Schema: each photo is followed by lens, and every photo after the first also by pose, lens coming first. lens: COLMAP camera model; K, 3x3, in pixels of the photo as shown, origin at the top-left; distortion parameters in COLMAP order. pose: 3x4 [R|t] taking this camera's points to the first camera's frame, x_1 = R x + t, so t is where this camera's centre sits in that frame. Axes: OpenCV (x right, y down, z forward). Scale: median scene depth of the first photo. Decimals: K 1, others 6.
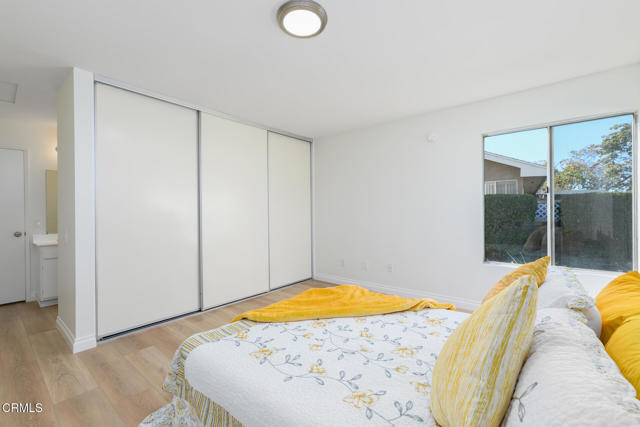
lens RADIAL K [[279.9, 0, 320.8], [0, 279.9, 211.7], [0, 0, 1]] dist [-0.002661, -0.000159]
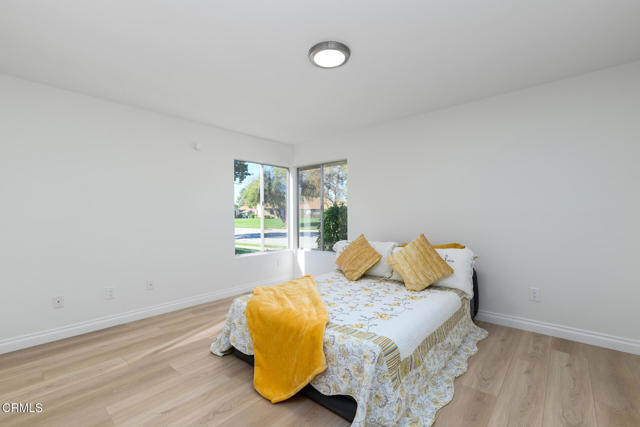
lens RADIAL K [[286.3, 0, 319.7], [0, 286.3, 215.3], [0, 0, 1]] dist [-0.000737, 0.000024]
pose [[0.015101, 0.001362, 0.999885, -1.412898], [0.006895, 0.999975, -0.001467, -0.003454], [-0.999862, 0.006916, 0.015091, 1.109695]]
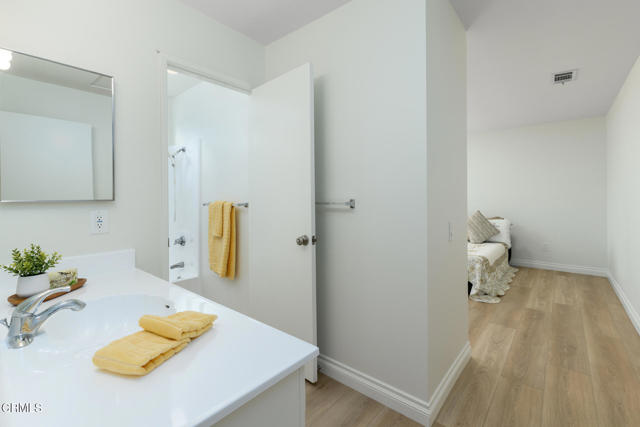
lens RADIAL K [[279.9, 0, 339.5], [0, 279.9, 197.9], [0, 0, 1]] dist [-0.002661, -0.000159]
pose [[-0.019915, 0.011313, 0.999738, -2.558689], [0.005922, 0.999920, -0.011197, 0.010381], [-0.999784, 0.005698, -0.019981, 2.066517]]
